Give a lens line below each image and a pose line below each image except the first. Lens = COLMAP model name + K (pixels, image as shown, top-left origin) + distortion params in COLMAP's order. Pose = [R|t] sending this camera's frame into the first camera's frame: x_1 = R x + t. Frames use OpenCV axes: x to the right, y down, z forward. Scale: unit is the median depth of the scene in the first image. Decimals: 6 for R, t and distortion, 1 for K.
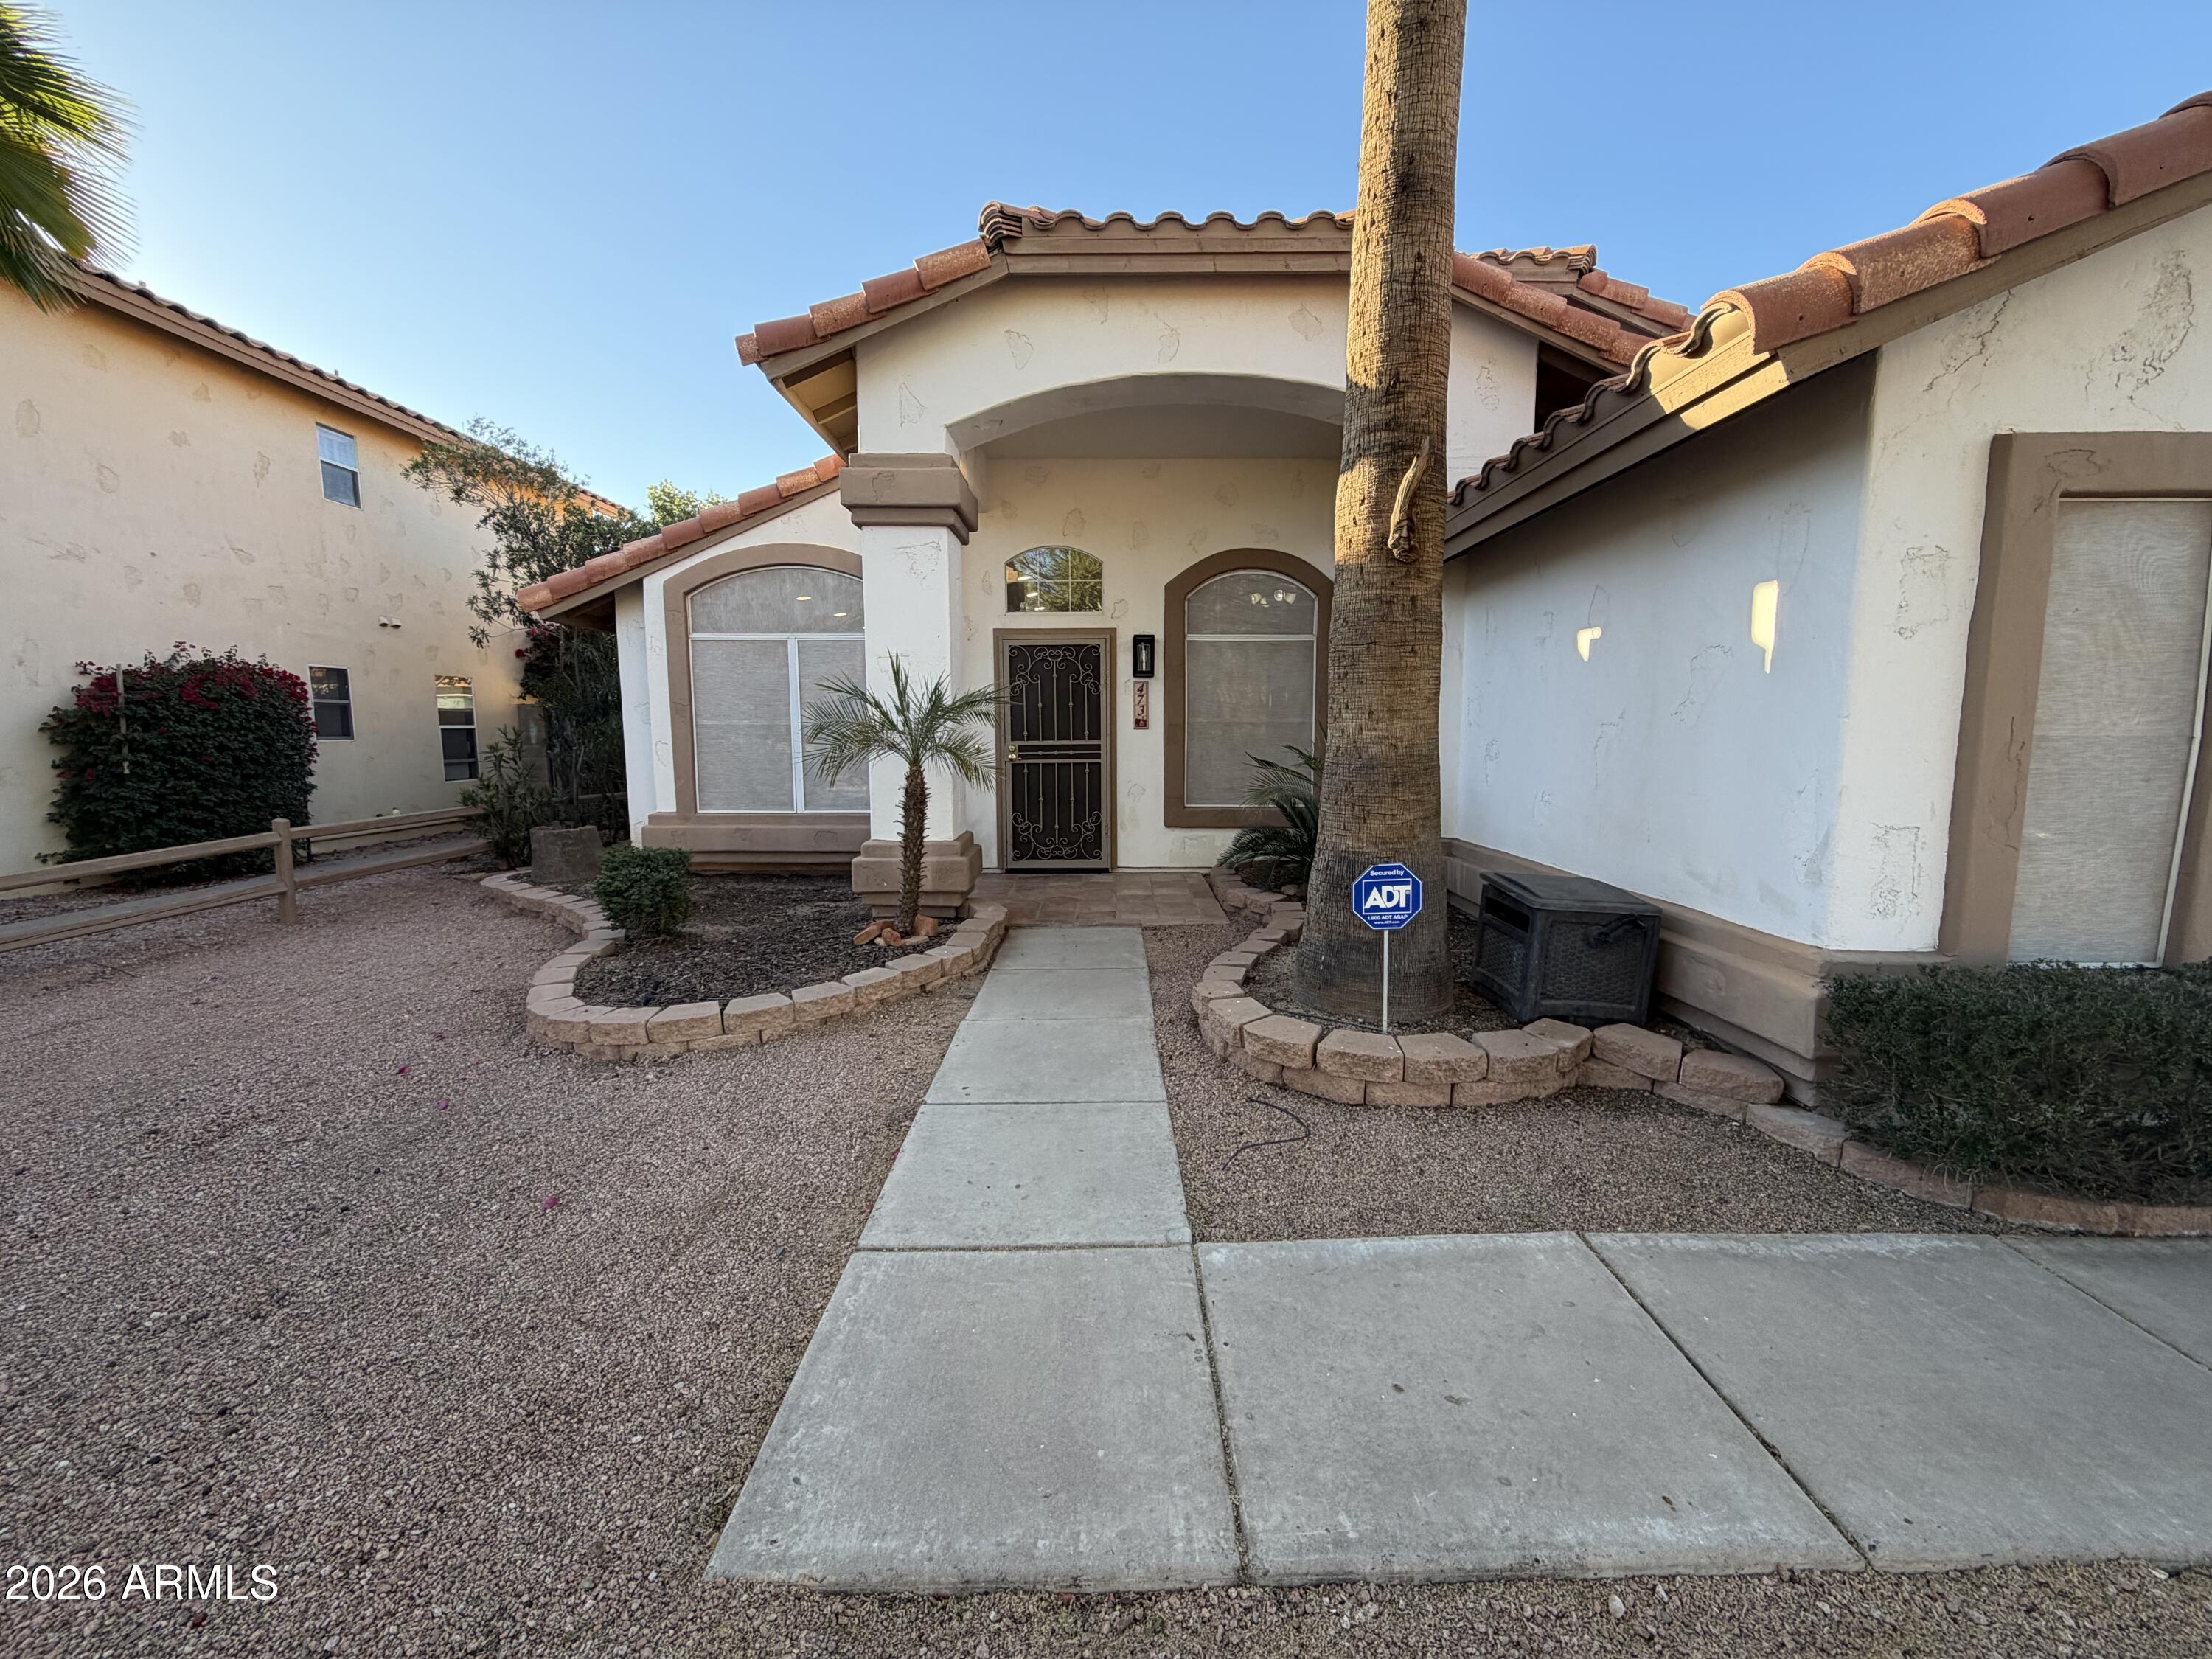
lens RADIAL K [[880.4, 0, 1103.0], [0, 880.4, 831.4], [0, 0, 1]] dist [0.000098, -0.000113]
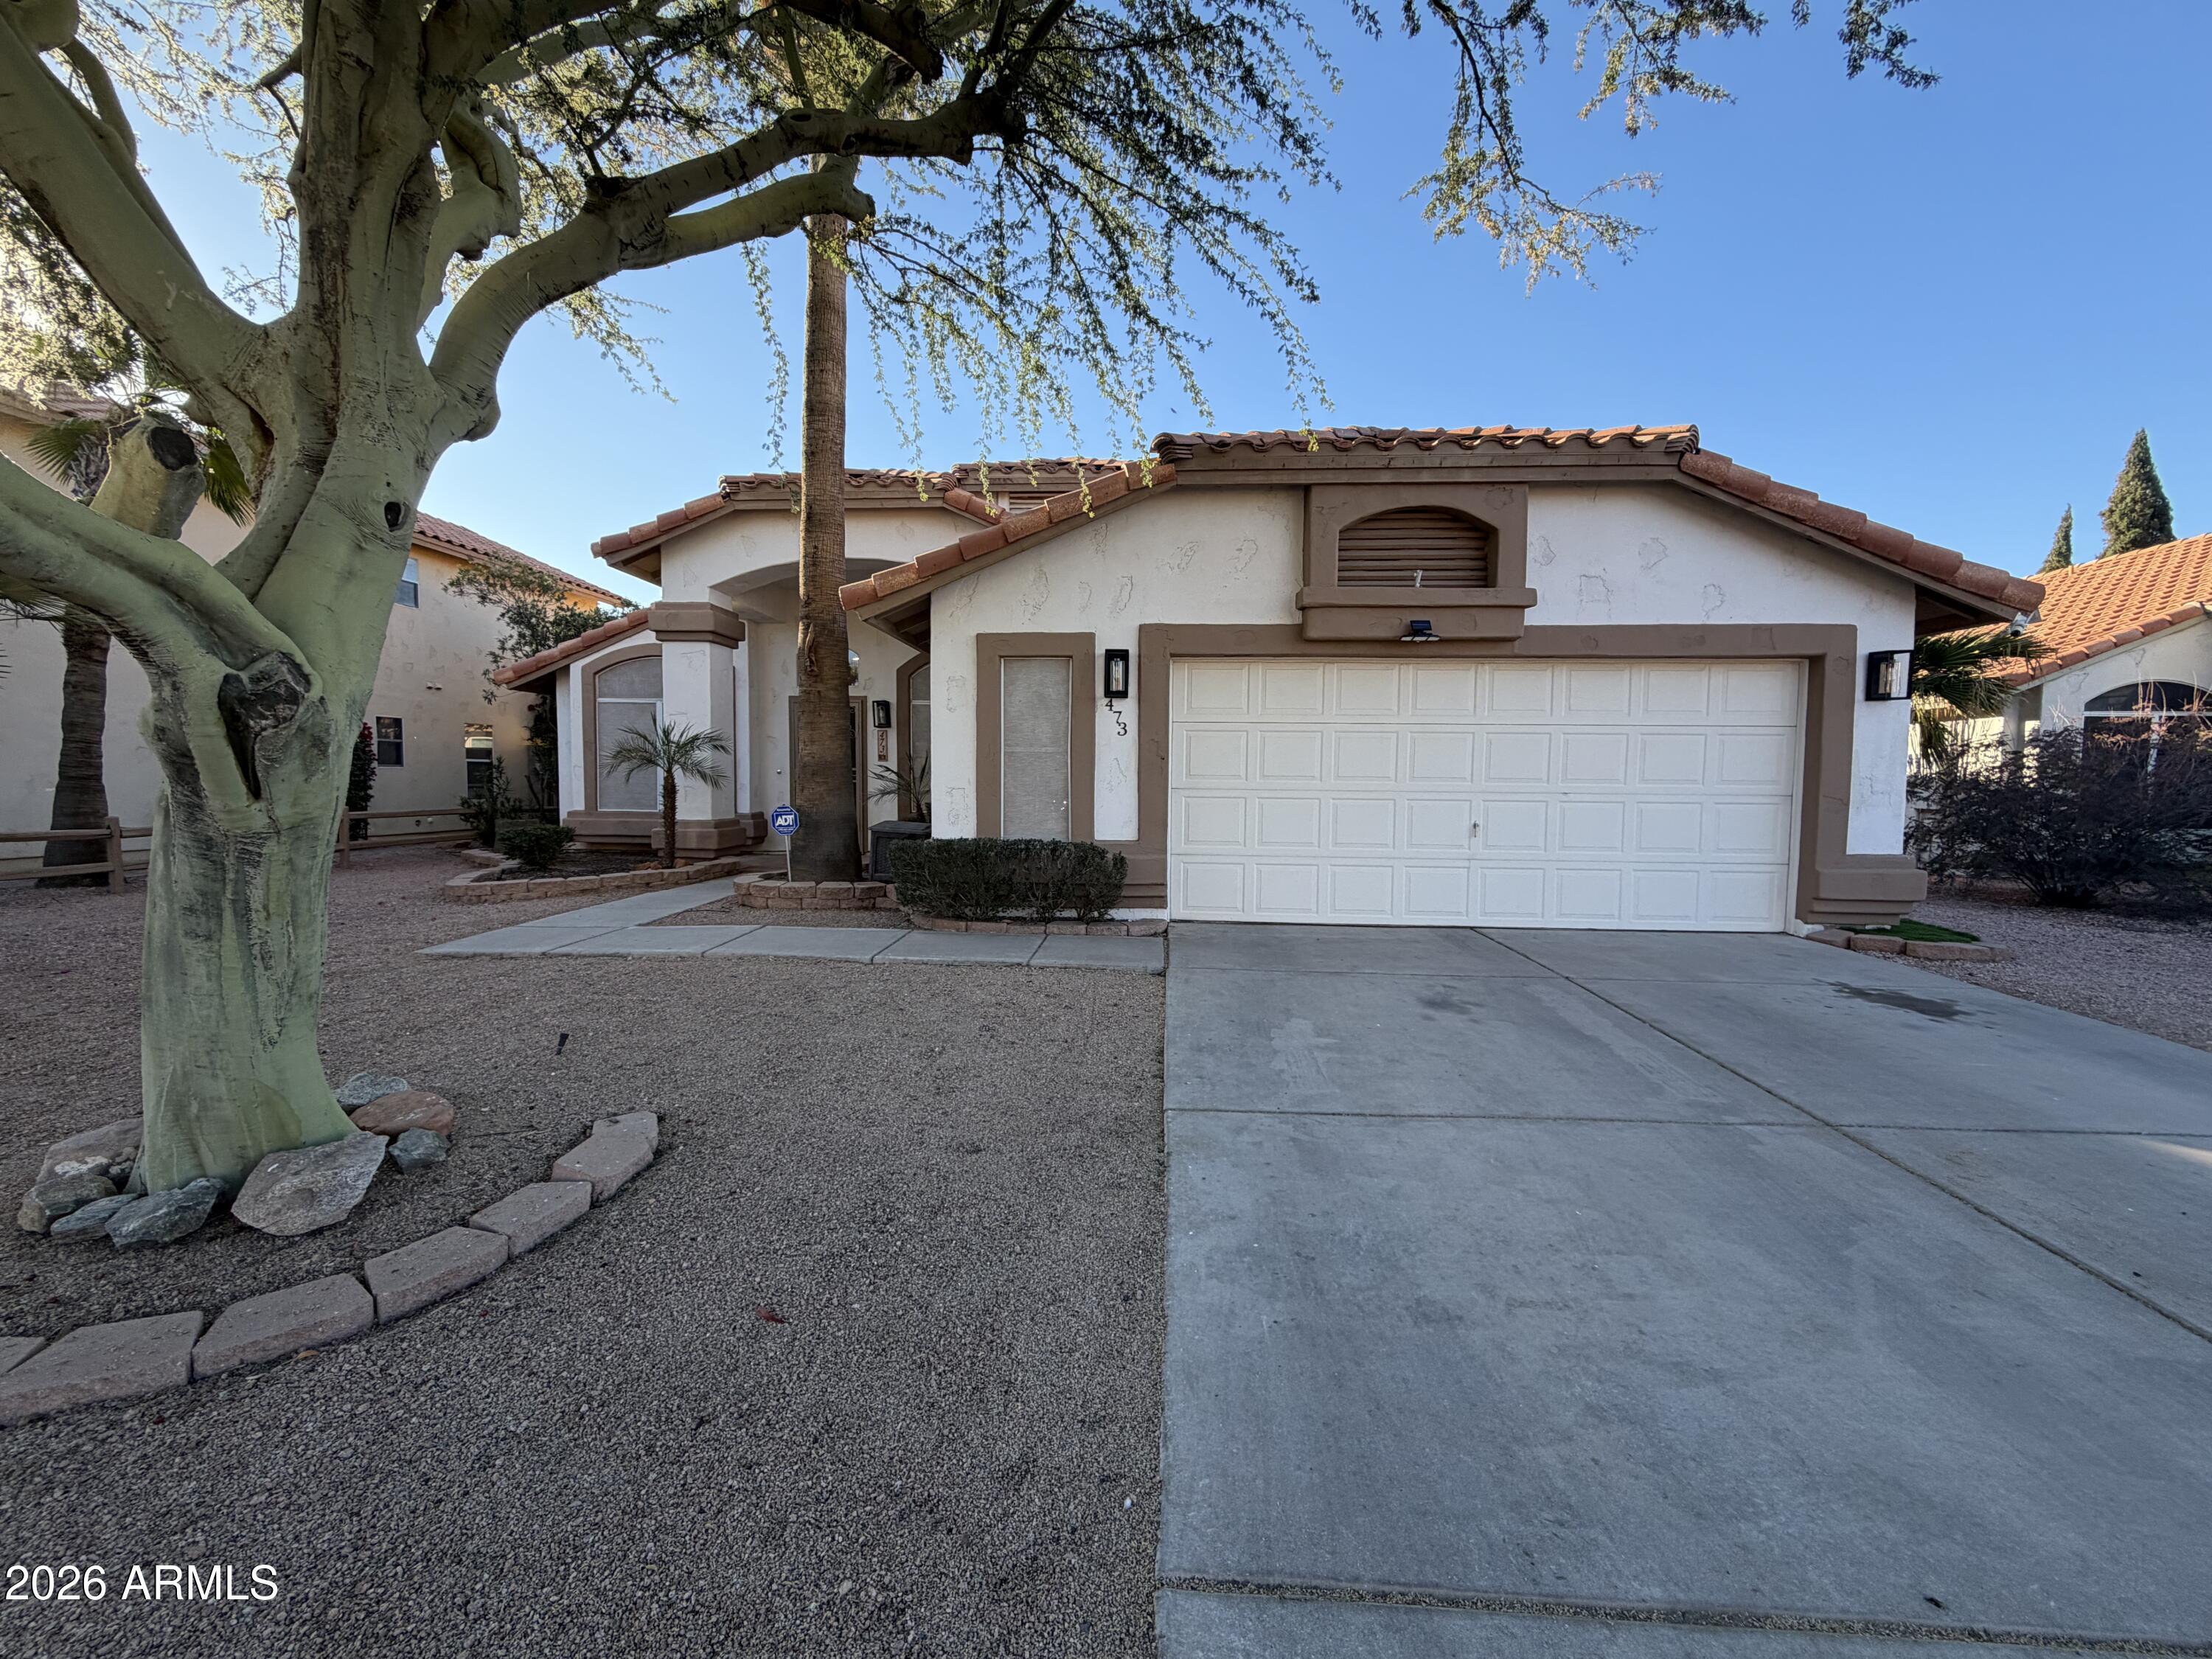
lens RADIAL K [[880.4, 0, 1103.0], [0, 880.4, 831.4], [0, 0, 1]] dist [0.000098, -0.000113]
pose [[0.998281, 0.014805, -0.056711, 0.523034], [-0.018156, 0.998090, -0.059046, 0.091065], [0.055728, 0.059975, 0.996643, -0.509166]]
